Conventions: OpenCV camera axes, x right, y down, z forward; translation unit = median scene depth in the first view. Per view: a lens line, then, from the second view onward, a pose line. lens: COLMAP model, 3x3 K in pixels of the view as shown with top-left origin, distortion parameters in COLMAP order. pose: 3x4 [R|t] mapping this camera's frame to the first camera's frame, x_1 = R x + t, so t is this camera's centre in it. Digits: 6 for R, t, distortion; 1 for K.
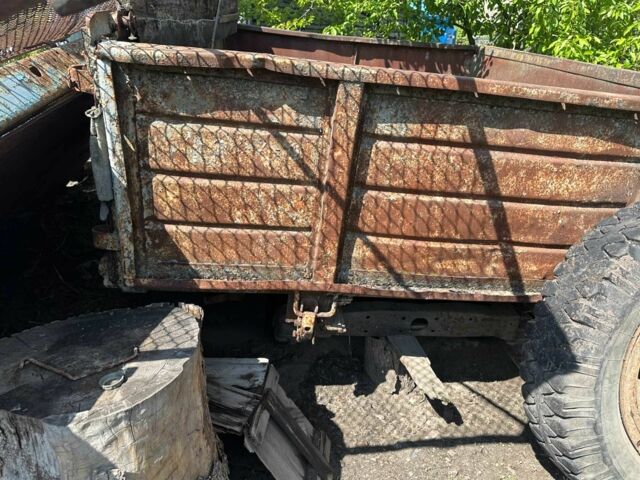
lens RADIAL K [[445.4, 0, 319.7], [0, 445.4, 234.3], [0, 0, 1]] dist [0.063293, -0.053958]
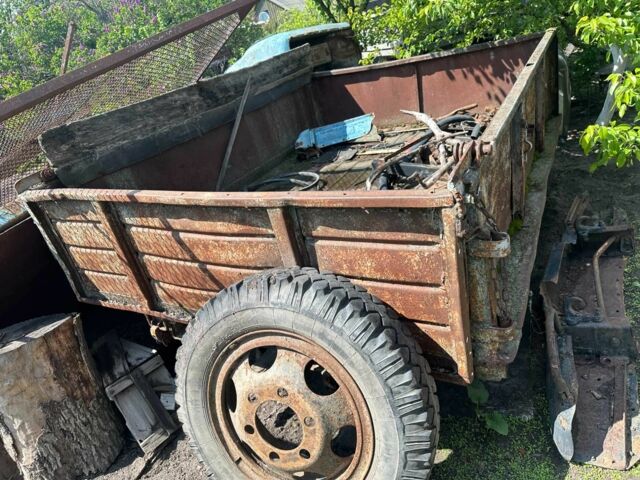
lens RADIAL K [[445.4, 0, 319.9], [0, 445.4, 230.3], [0, 0, 1]] dist [0.063293, -0.053958]
pose [[0.781954, -0.004112, -0.623323, 1.588288], [0.024554, 0.999405, 0.024210, -0.209083], [0.622853, -0.034236, 0.781590, 0.143255]]
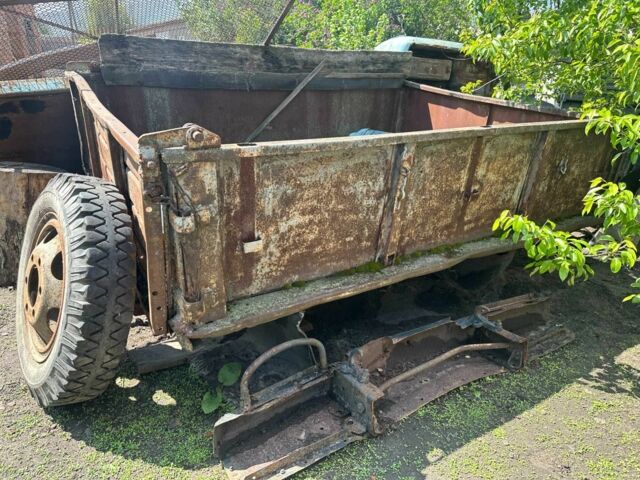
lens RADIAL K [[445.4, 0, 324.1], [0, 445.4, 234.8], [0, 0, 1]] dist [0.063293, -0.053958]
pose [[0.451276, 0.307515, -0.837726, 2.340726], [-0.415509, 0.903189, 0.107714, -0.371656], [0.789748, 0.299474, 0.535363, 0.829039]]
